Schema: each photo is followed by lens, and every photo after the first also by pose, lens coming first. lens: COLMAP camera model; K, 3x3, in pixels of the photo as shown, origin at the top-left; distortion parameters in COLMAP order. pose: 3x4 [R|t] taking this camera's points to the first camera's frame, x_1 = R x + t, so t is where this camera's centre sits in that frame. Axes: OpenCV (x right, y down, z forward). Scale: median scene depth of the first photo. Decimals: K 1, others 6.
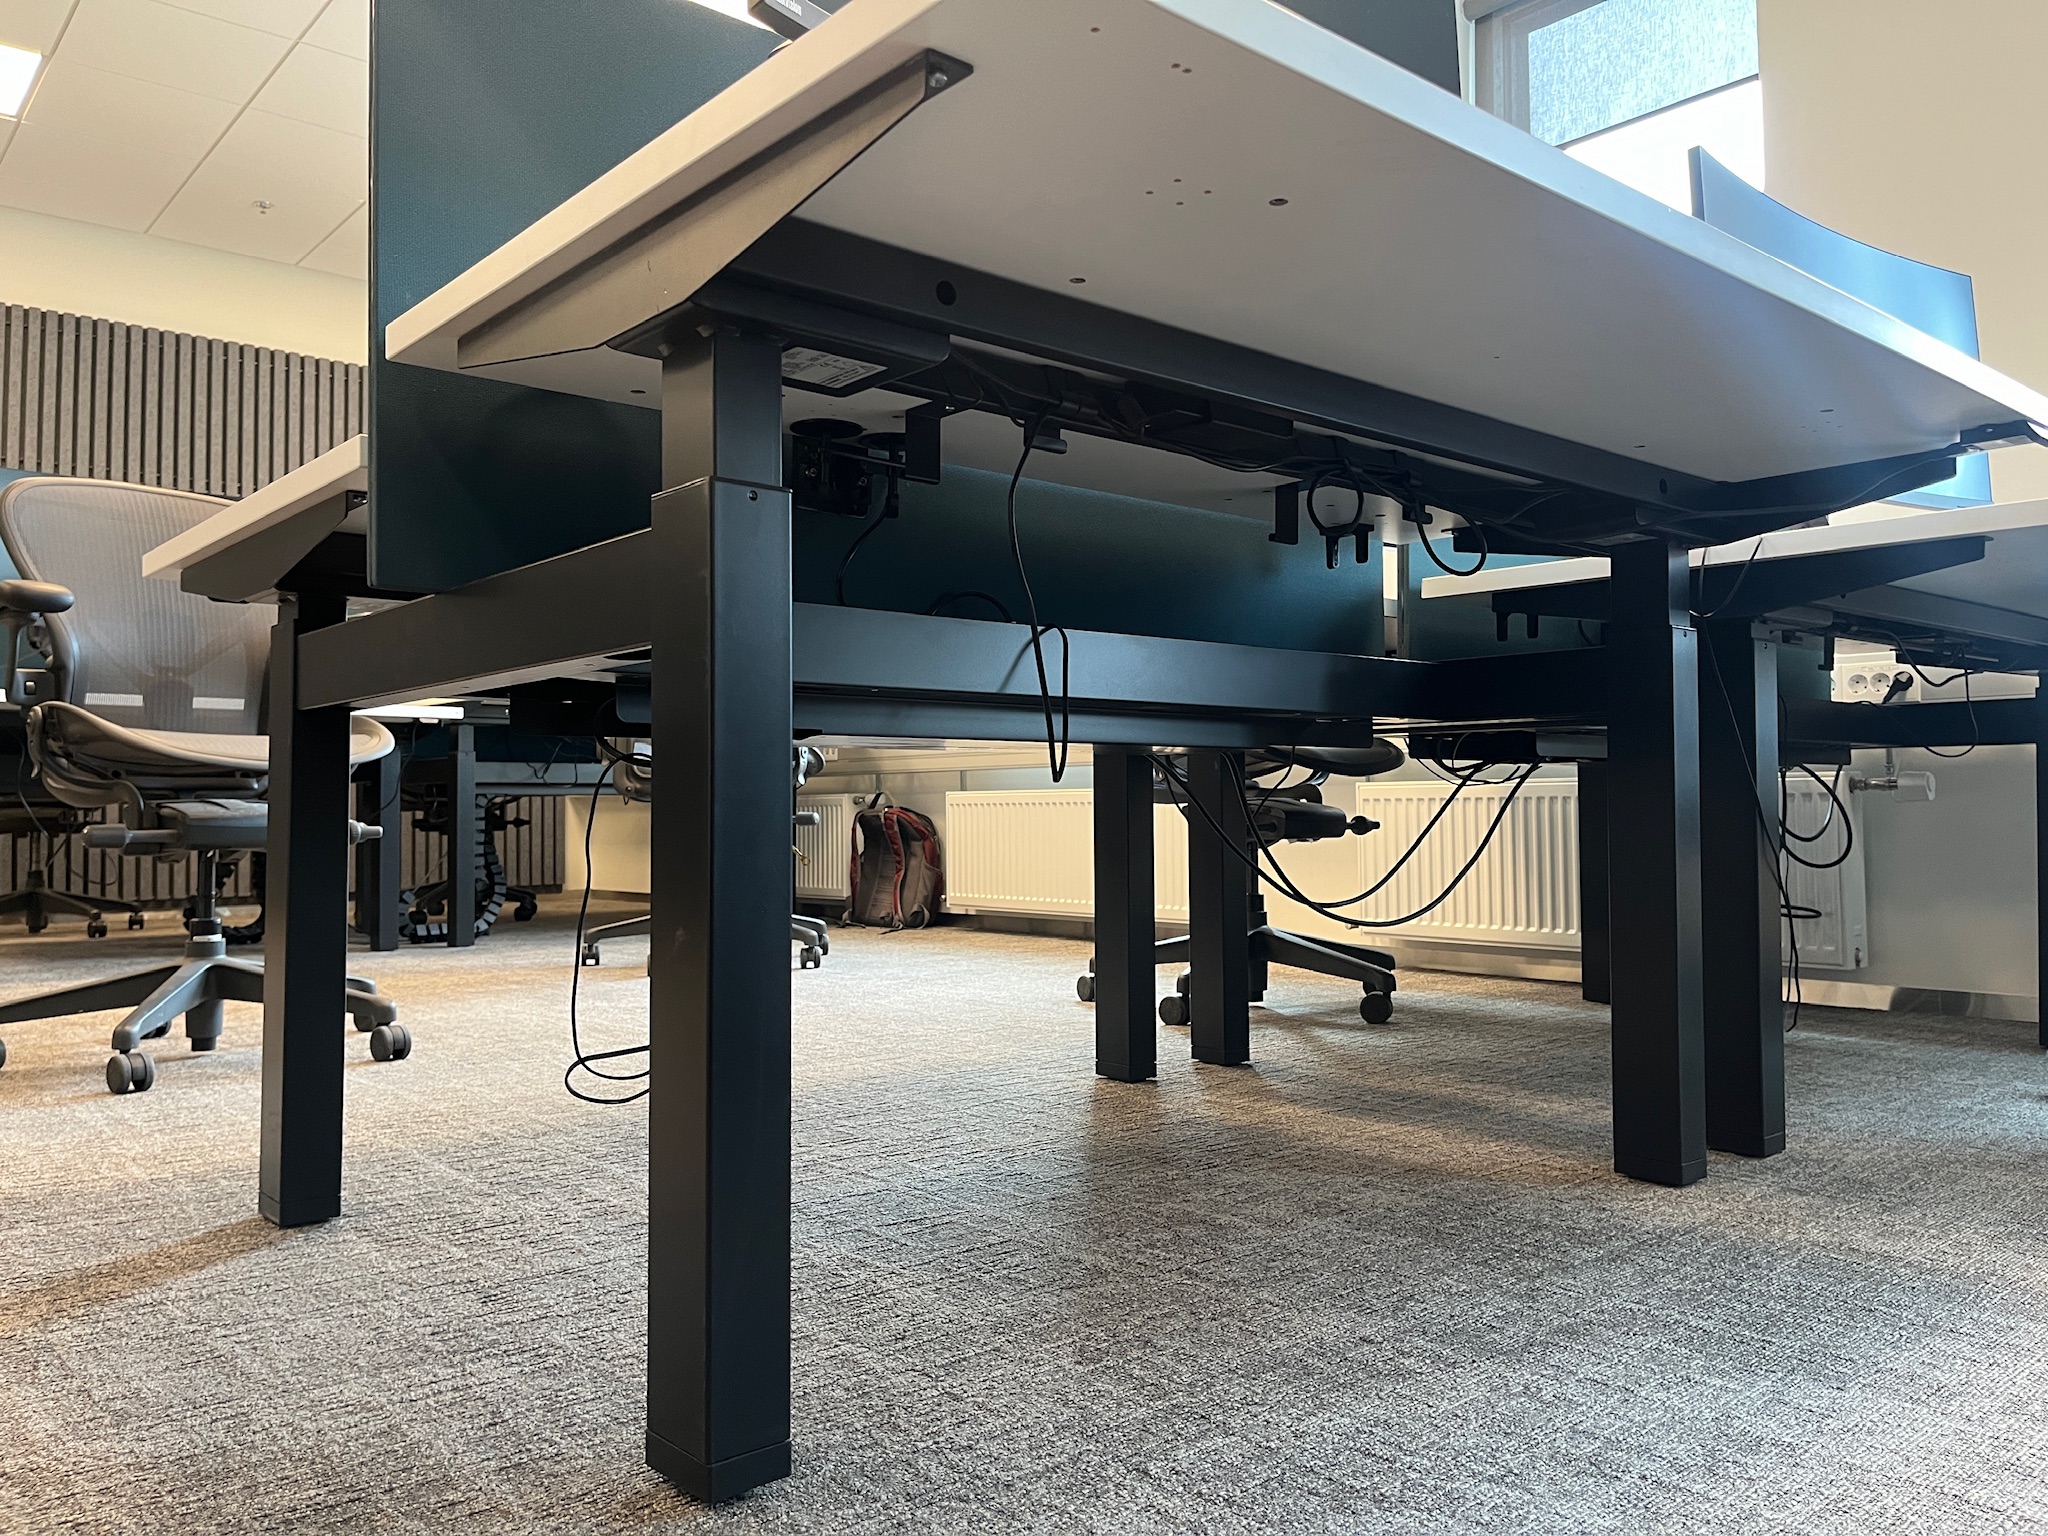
lens RADIAL K [[1576.0, 0, 1009.1], [0, 1576.0, 761.1], [0, 0, 1]] dist [0.137749, -0.195637]
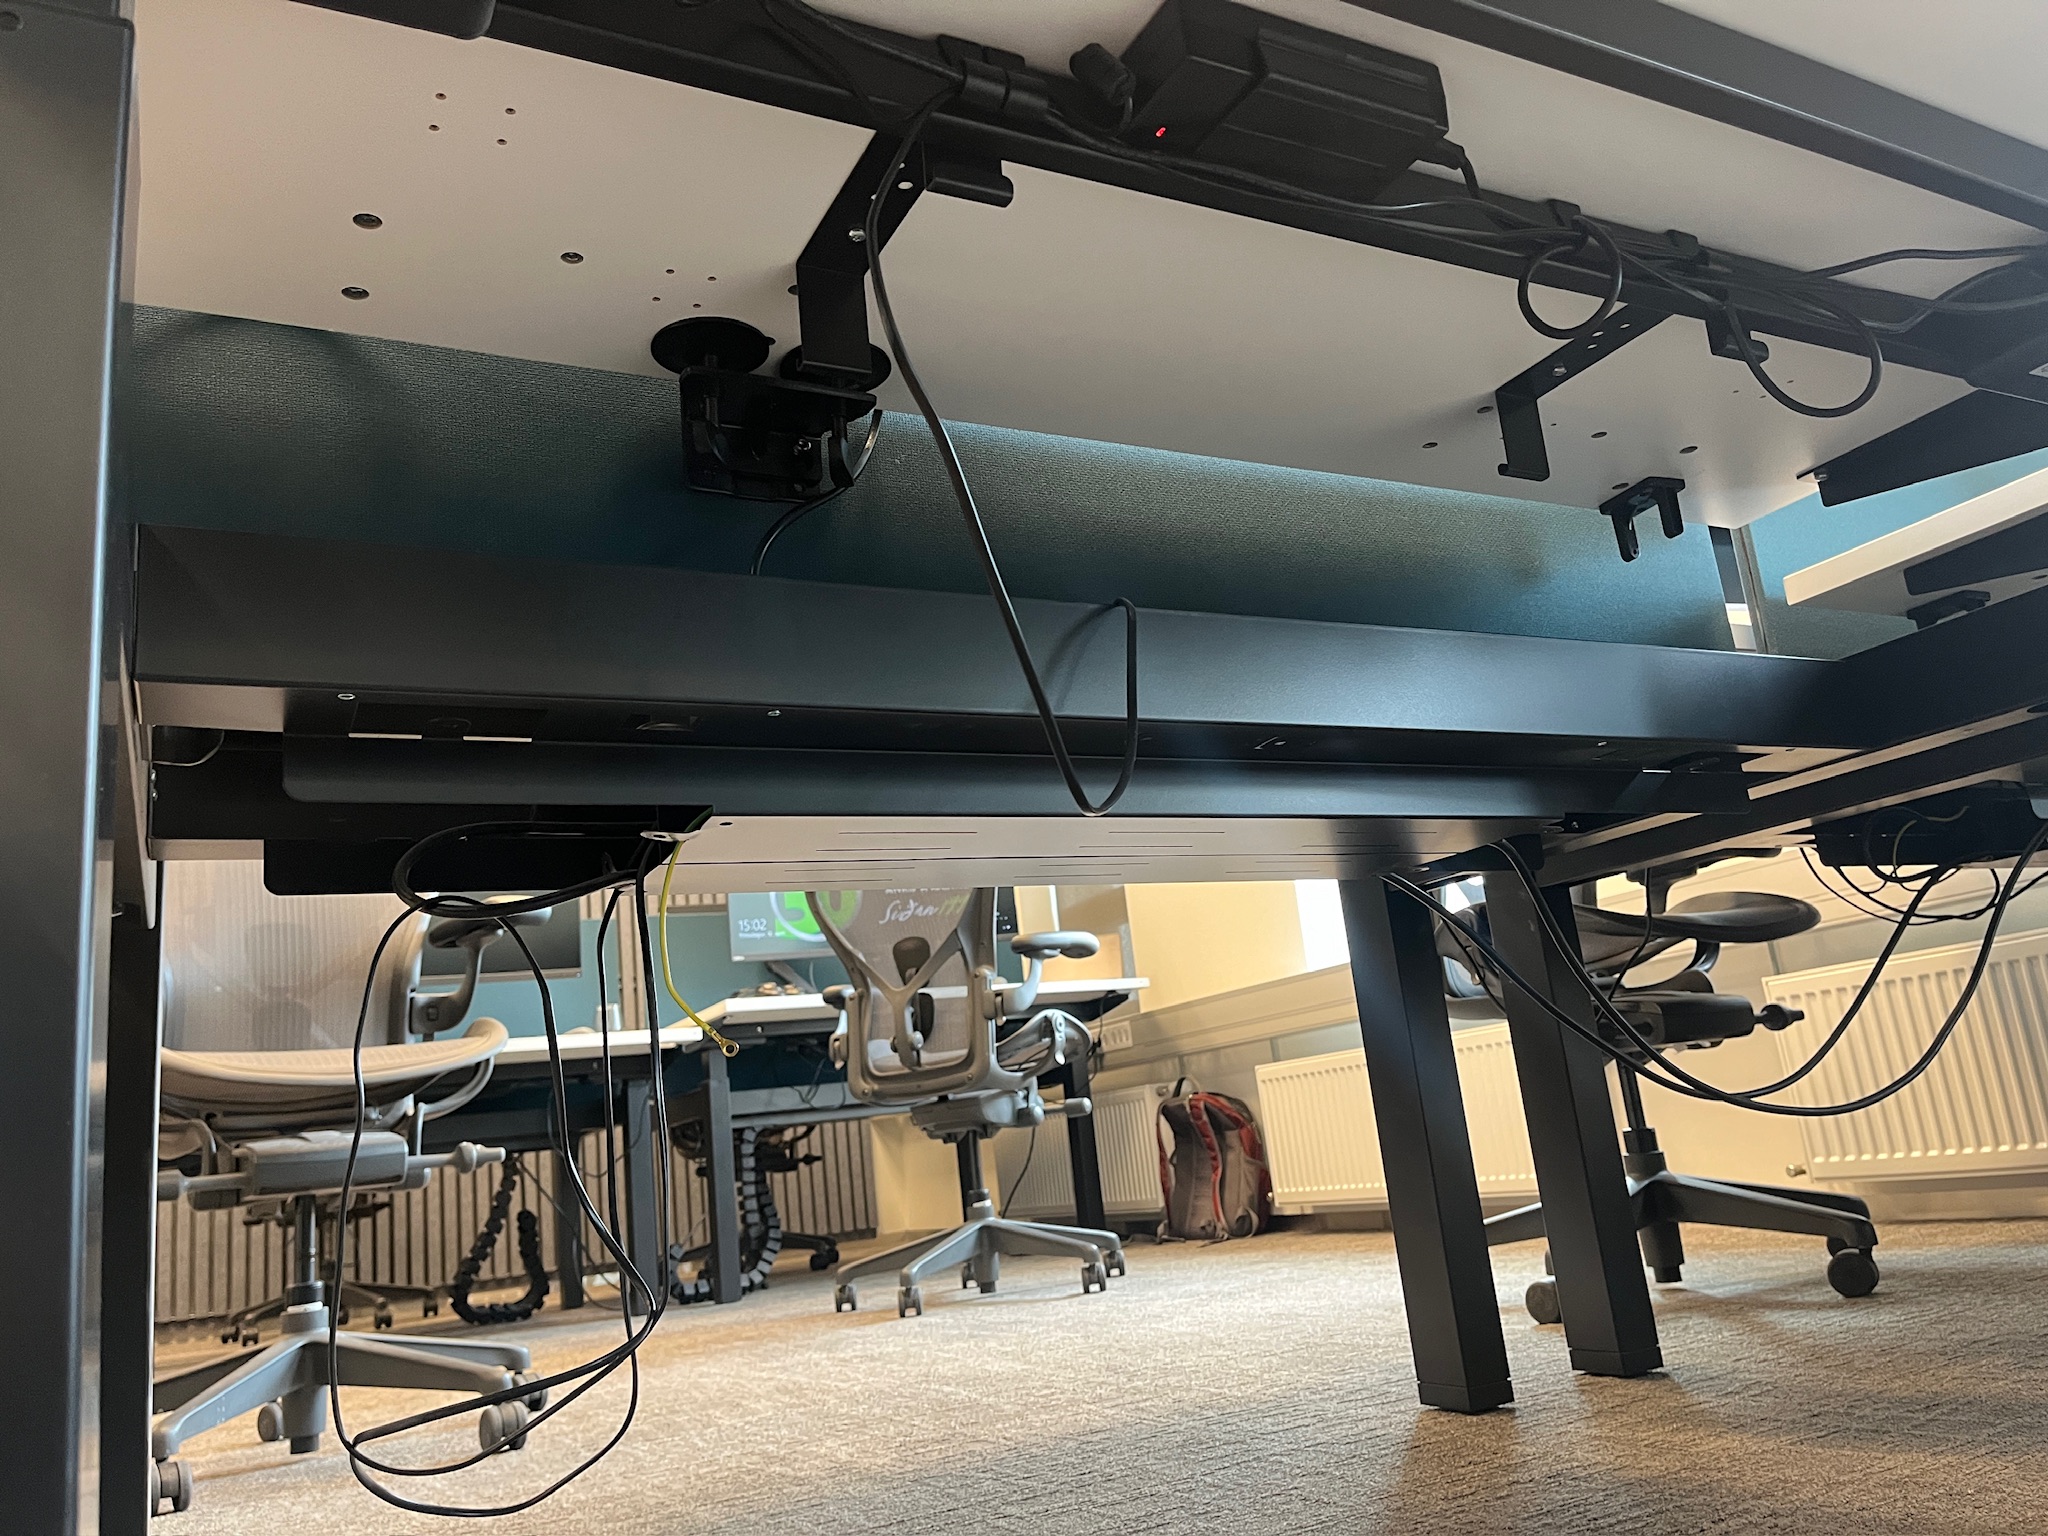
lens RADIAL K [[1596.2, 0, 1024.0], [0, 1596.2, 768.0], [0, 0, 1]] dist [0.099963, -0.134311]
pose [[0.970765, -0.149527, -0.187771, 0.043857], [0.110743, 0.973038, -0.202320, 0.041308], [0.212961, 0.175611, 0.961150, 0.193353]]
